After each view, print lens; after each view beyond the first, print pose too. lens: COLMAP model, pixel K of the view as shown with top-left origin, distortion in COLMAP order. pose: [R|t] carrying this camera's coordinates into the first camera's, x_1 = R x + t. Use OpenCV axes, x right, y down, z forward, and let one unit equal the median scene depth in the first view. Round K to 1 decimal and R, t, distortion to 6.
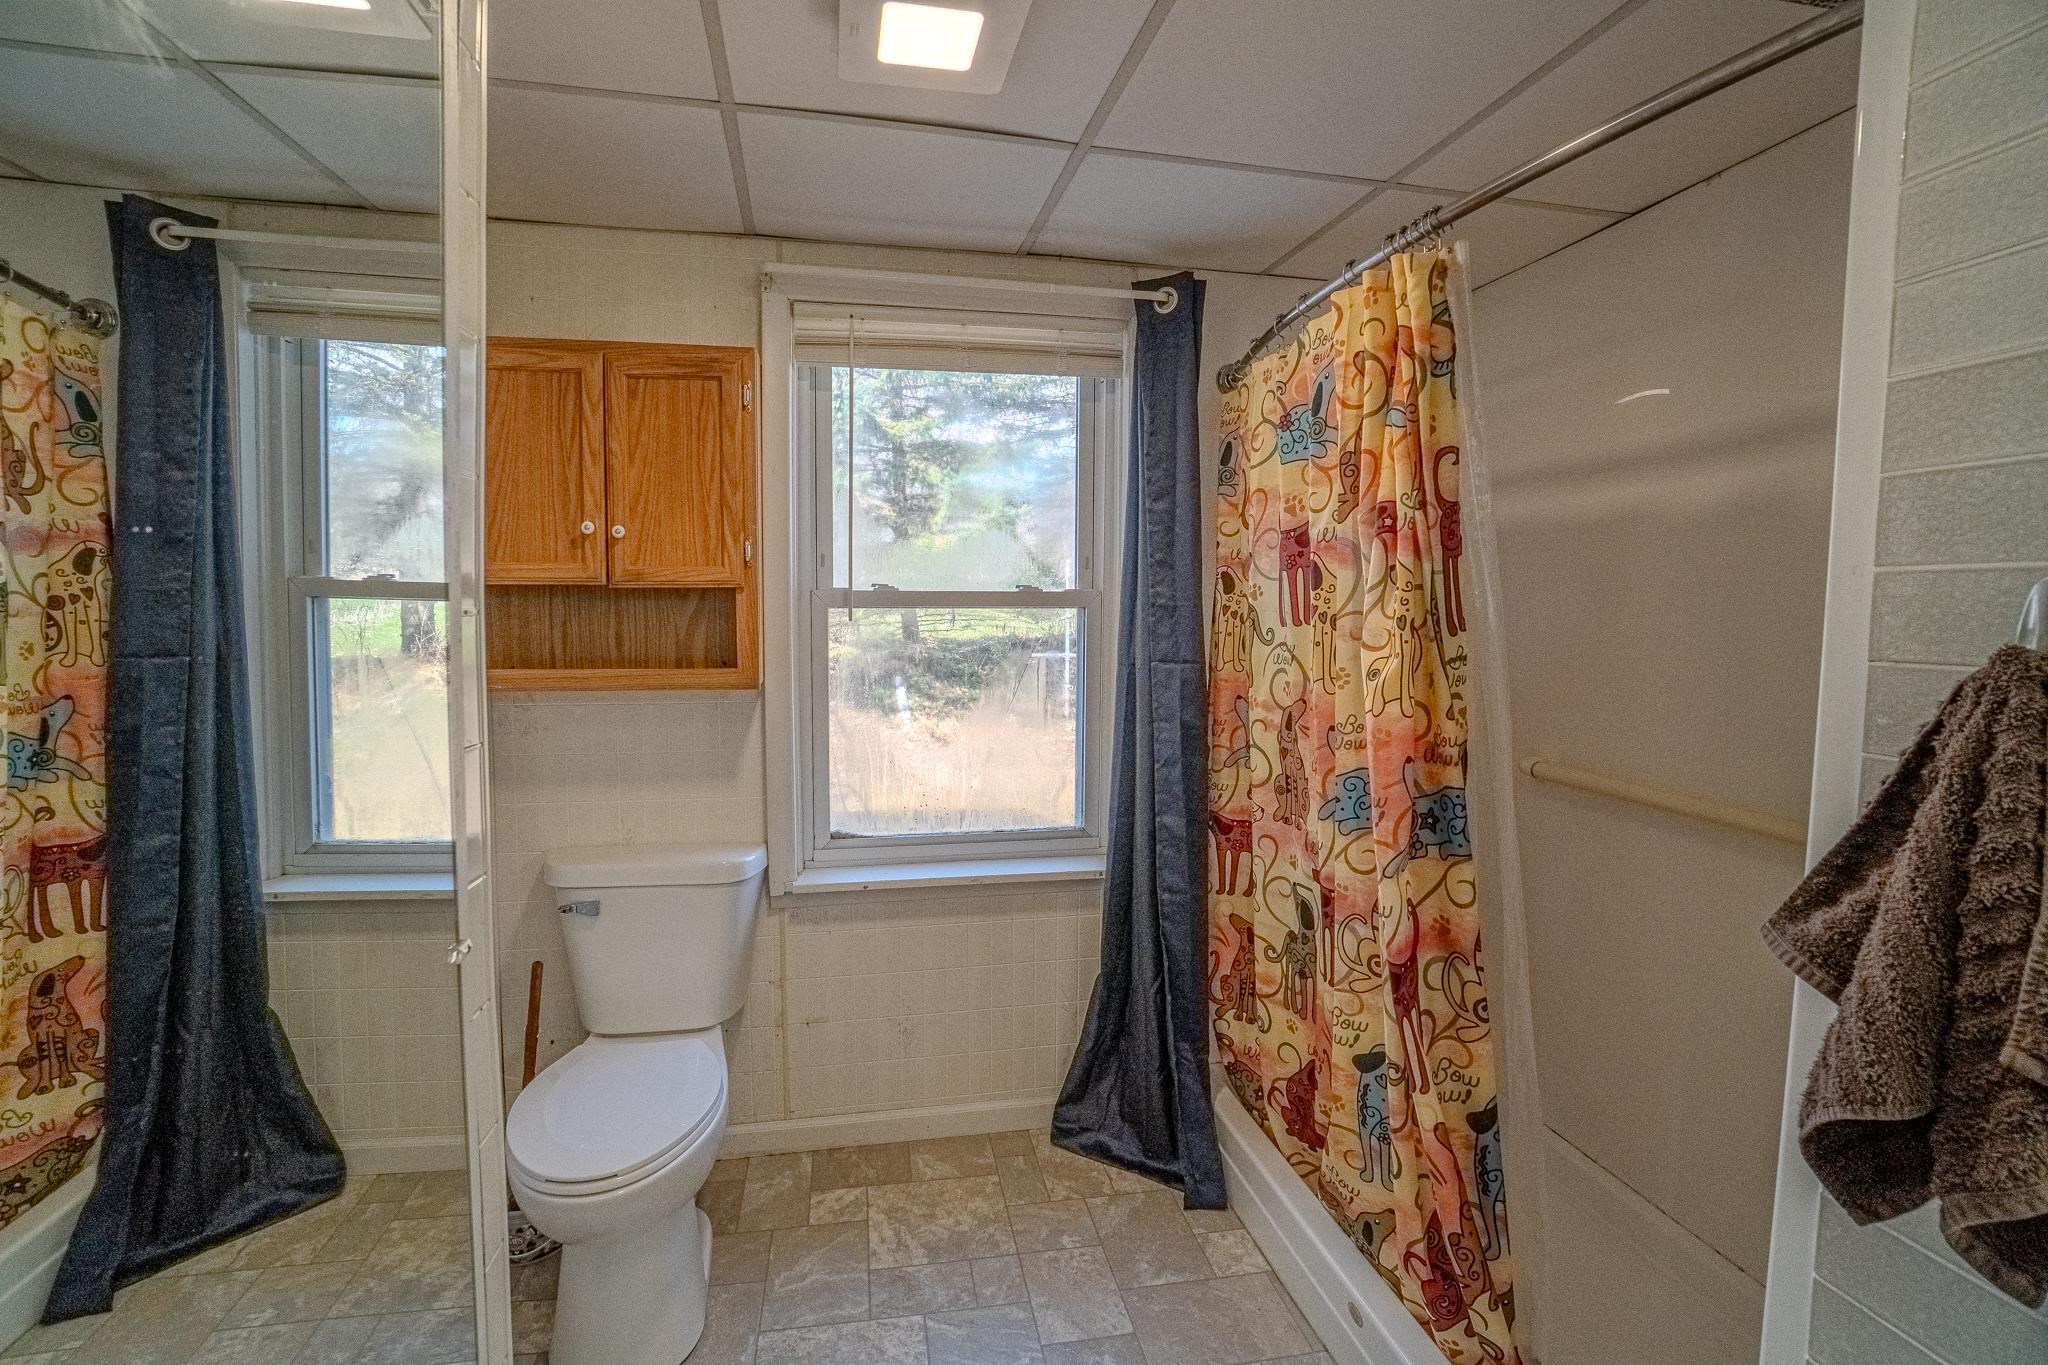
lens RADIAL K [[904.7, 0, 1007.5], [0, 904.7, 668.7], [0, 0, 1]] dist [-0.065319, 0.022210]
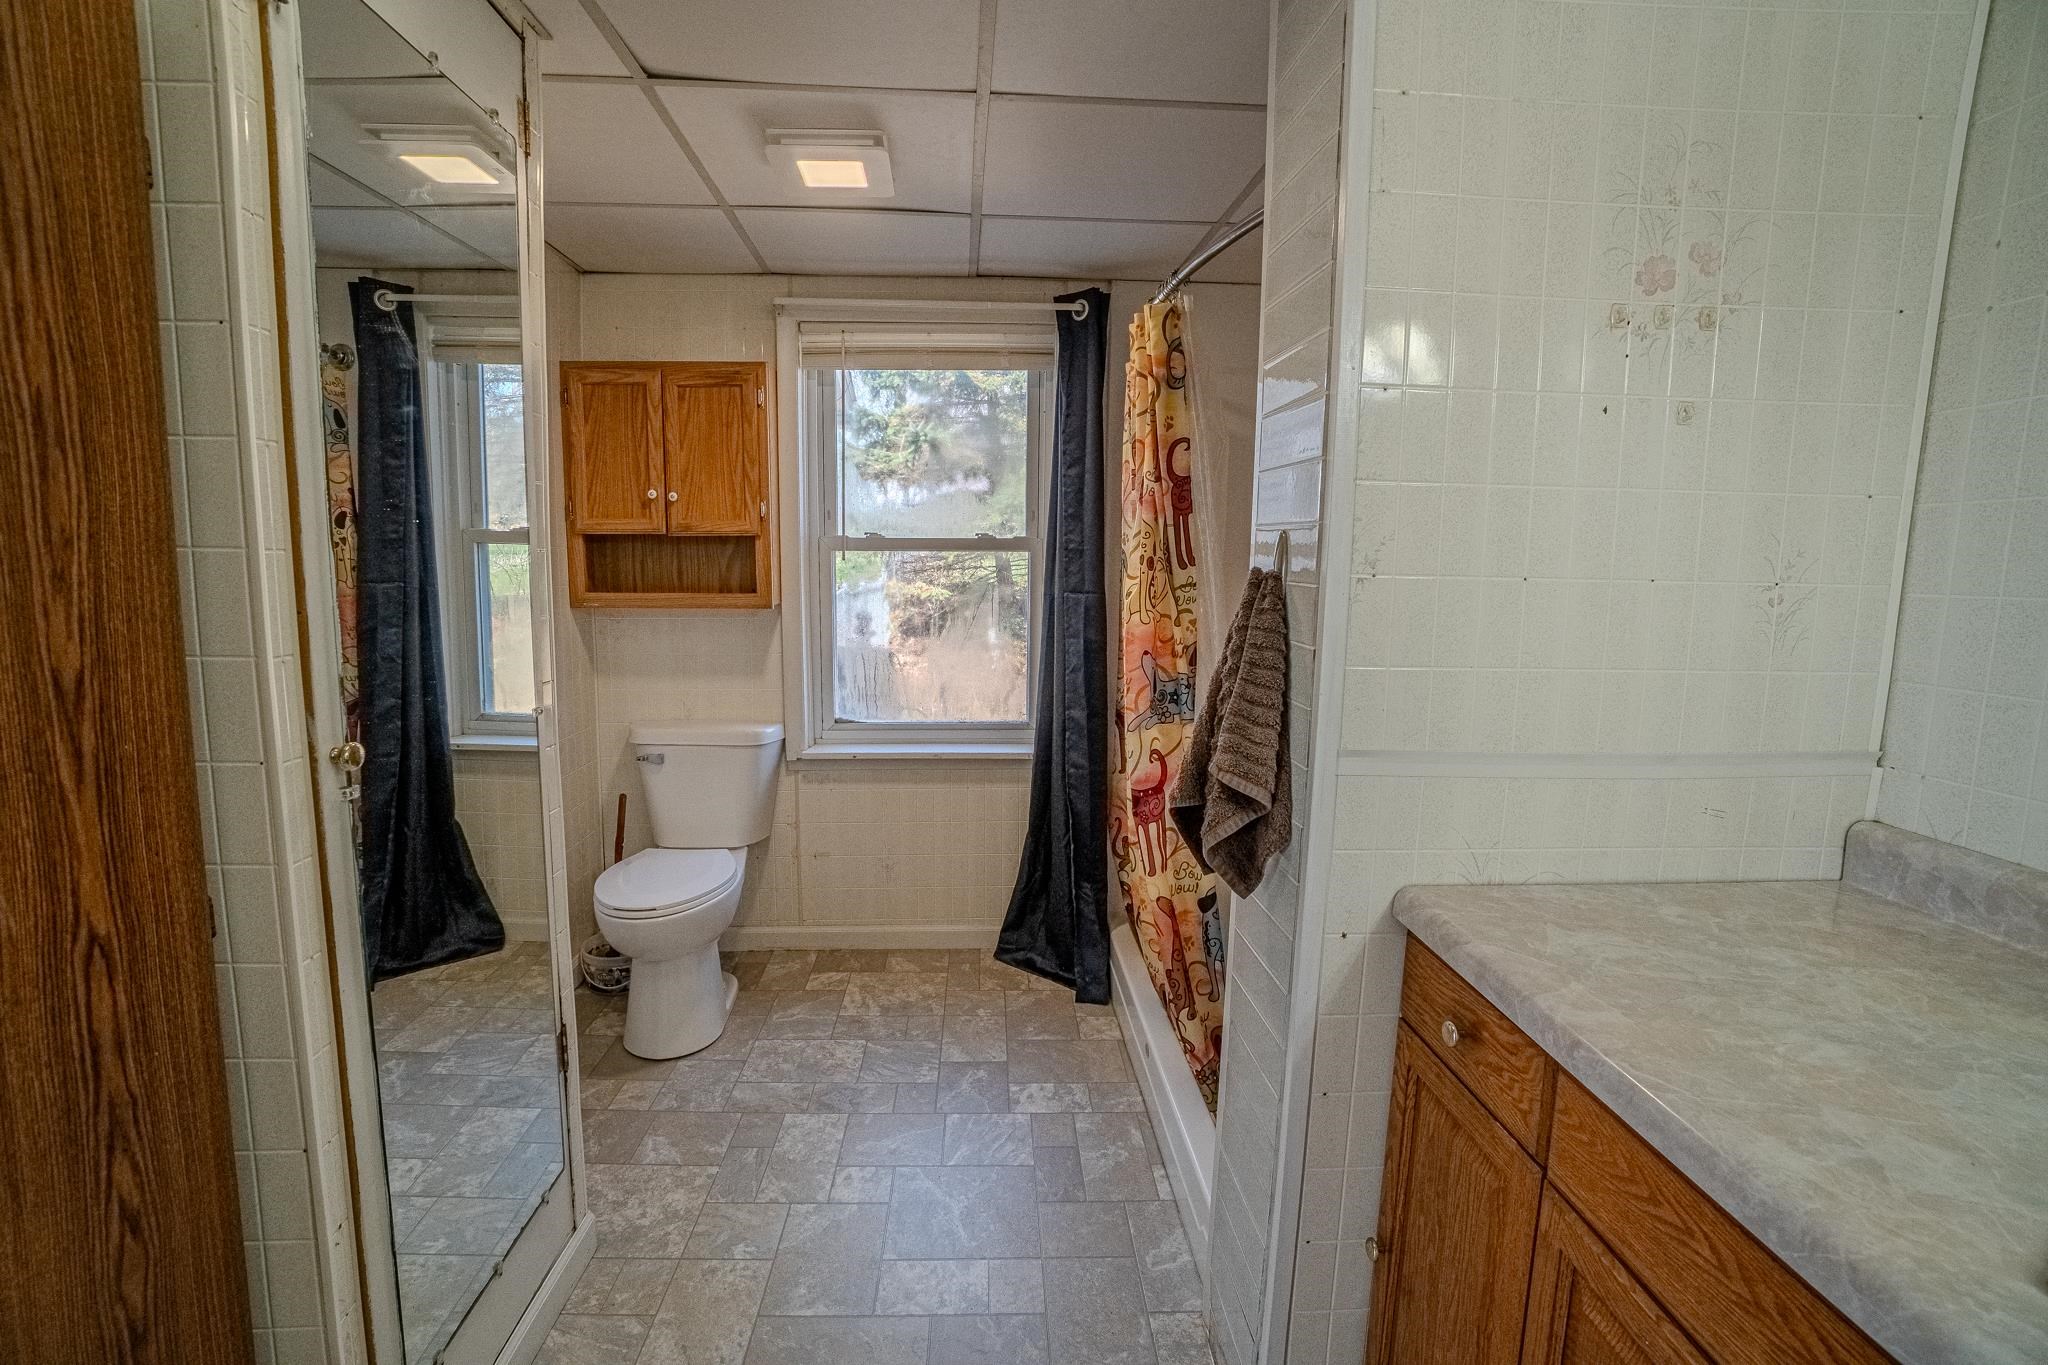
lens RADIAL K [[903.3, 0, 1004.0], [0, 903.3, 668.2], [0, 0, 1]] dist [-0.064090, 0.023470]
pose [[0.989760, 0.020243, -0.141302, 0.289010], [-0.011791, 0.998105, 0.060397, 0.027042], [0.142256, -0.058113, 0.988122, -0.346435]]
